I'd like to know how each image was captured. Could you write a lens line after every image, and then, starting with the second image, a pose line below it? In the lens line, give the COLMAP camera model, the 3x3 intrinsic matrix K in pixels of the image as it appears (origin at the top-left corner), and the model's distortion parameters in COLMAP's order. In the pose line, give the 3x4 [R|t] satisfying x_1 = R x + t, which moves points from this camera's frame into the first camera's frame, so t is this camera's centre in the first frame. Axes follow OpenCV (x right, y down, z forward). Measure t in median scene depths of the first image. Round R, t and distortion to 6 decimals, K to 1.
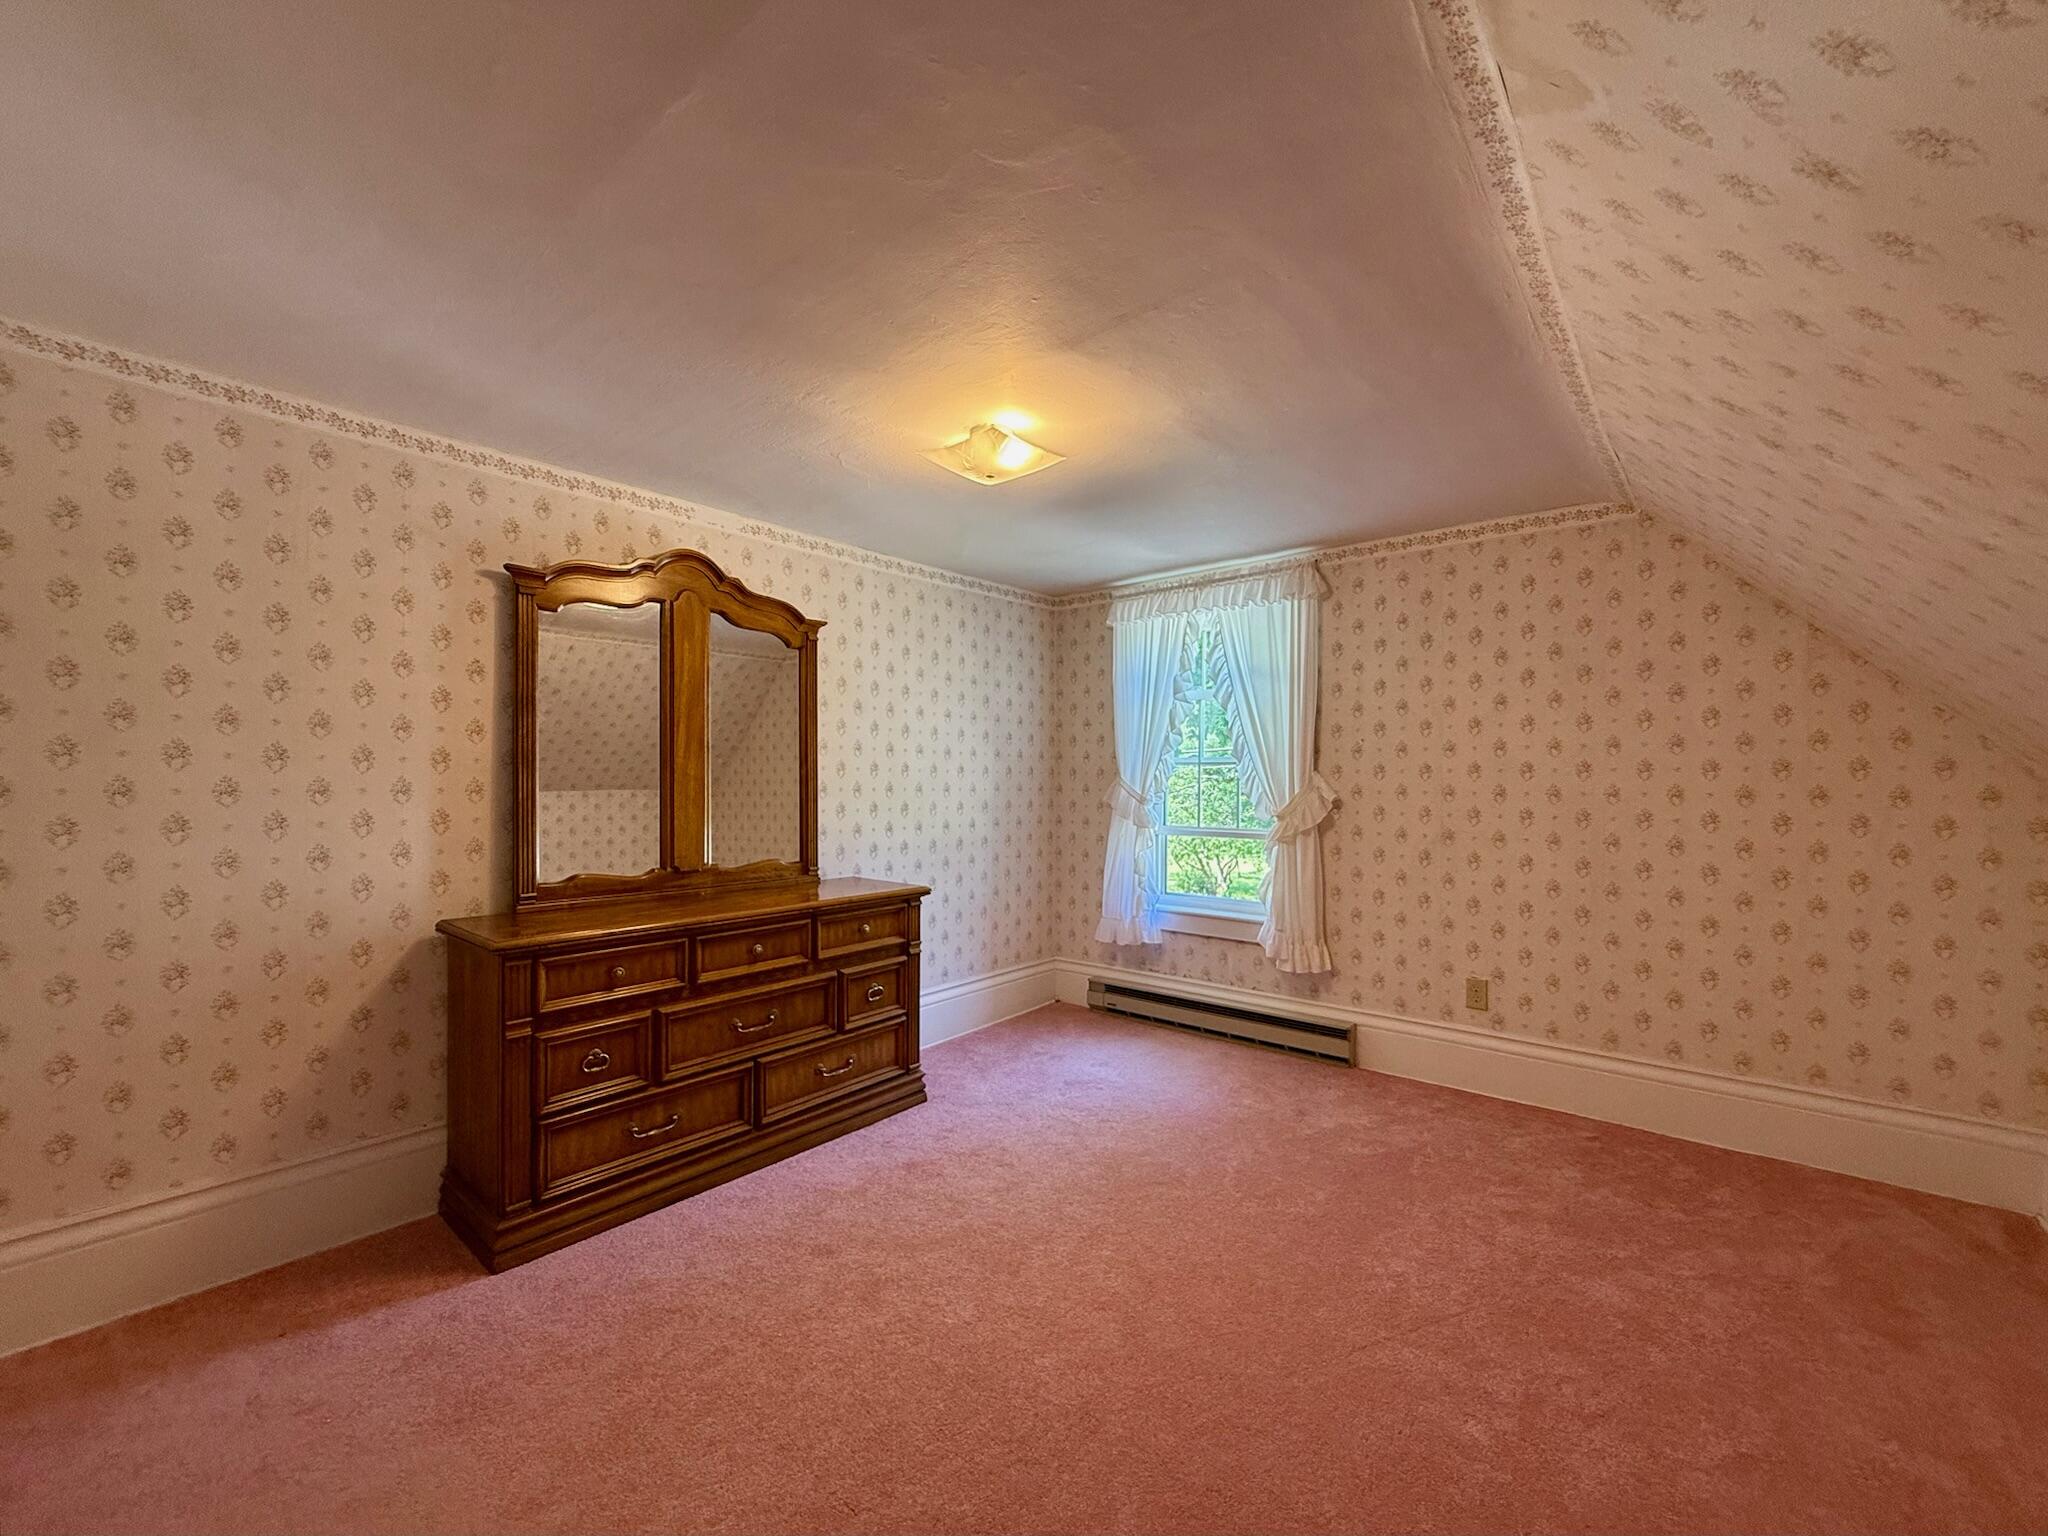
lens RADIAL K [[818.7, 0, 1002.6], [0, 818.7, 778.3], [0, 0, 1]] dist [0.000967, 0.000392]
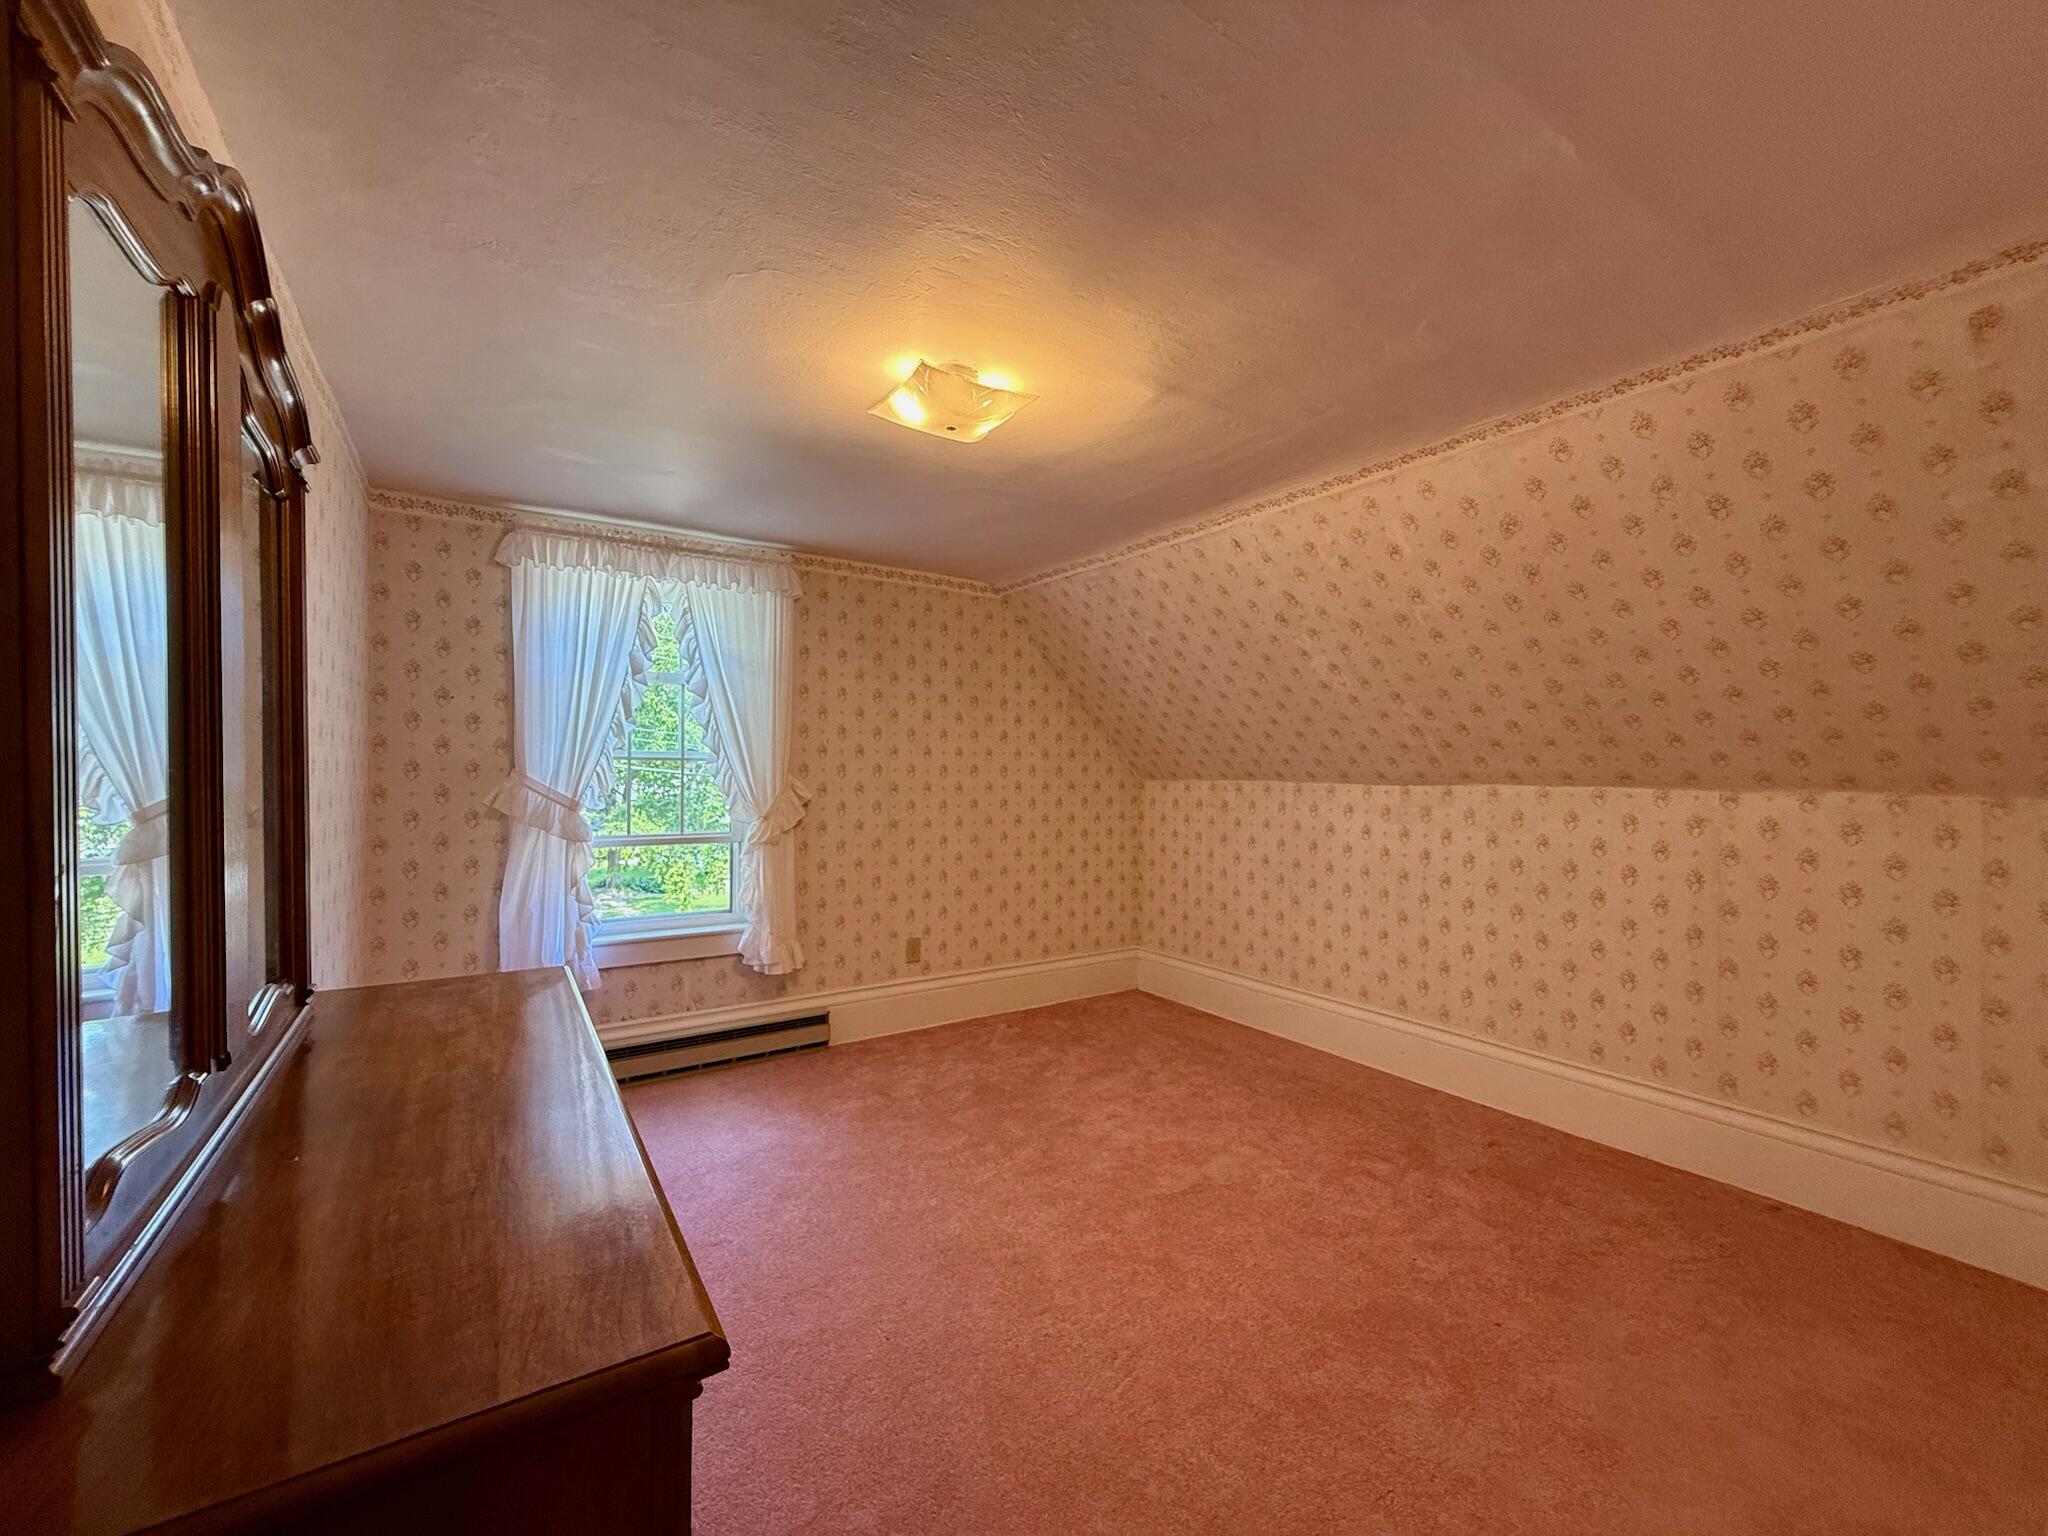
lens RADIAL K [[818.7, 0, 1004.8], [0, 818.7, 773.0], [0, 0, 1]] dist [0.000967, 0.000392]
pose [[0.293716, -0.000130, 0.955893, -0.531345], [-0.001938, 0.999998, 0.000731, -0.006161], [-0.955891, -0.002067, 0.293715, 0.472788]]
